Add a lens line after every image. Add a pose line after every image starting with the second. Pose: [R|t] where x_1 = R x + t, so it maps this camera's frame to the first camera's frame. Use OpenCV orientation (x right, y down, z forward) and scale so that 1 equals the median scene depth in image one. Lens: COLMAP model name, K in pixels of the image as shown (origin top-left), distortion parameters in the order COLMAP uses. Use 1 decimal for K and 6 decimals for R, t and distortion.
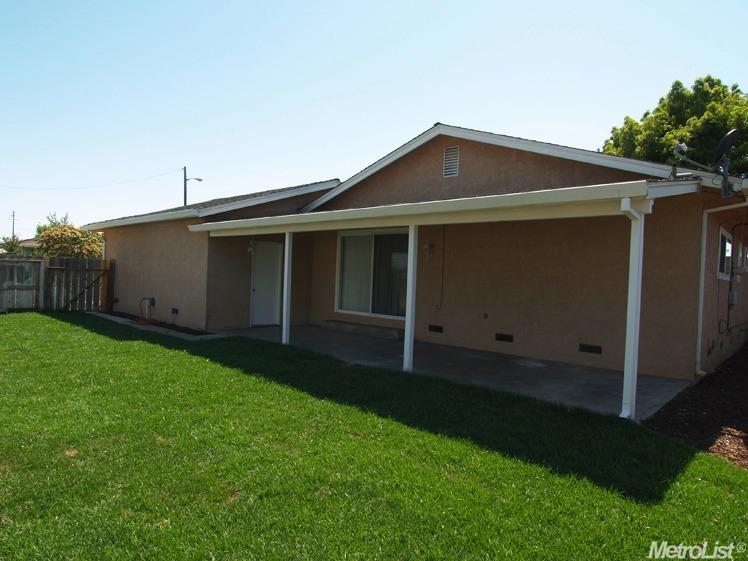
lens RADIAL K [[480.7, 0, 373.3], [0, 480.7, 278.9], [0, 0, 1]] dist [-0.025806, 0.000987]
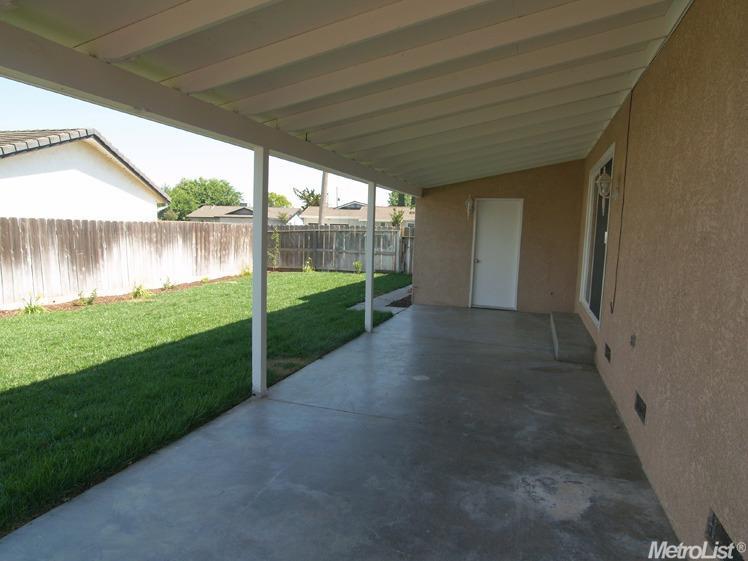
lens RADIAL K [[480.7, 0, 368.3], [0, 480.7, 282.9], [0, 0, 1]] dist [-0.025806, 0.000987]
pose [[0.396147, 0.076620, -0.914985, 0.370456], [-0.023807, 0.997034, 0.073184, 0.005102], [0.917879, -0.007209, 0.396796, 0.479749]]
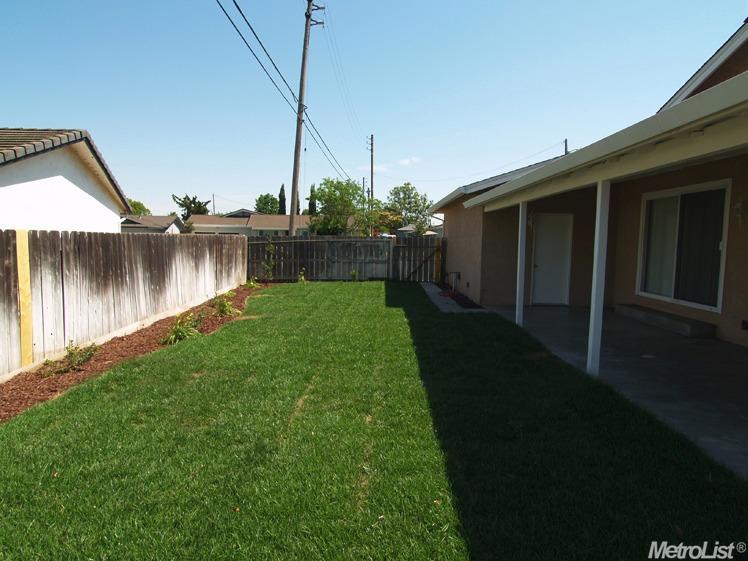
lens RADIAL K [[480.7, 0, 372.0], [0, 480.7, 279.7], [0, 0, 1]] dist [-0.025806, 0.000987]
pose [[0.660313, 0.036198, -0.750118, 0.222699], [0.000962, 0.998796, 0.049045, 0.003680], [0.750990, -0.033106, 0.659483, 0.134373]]
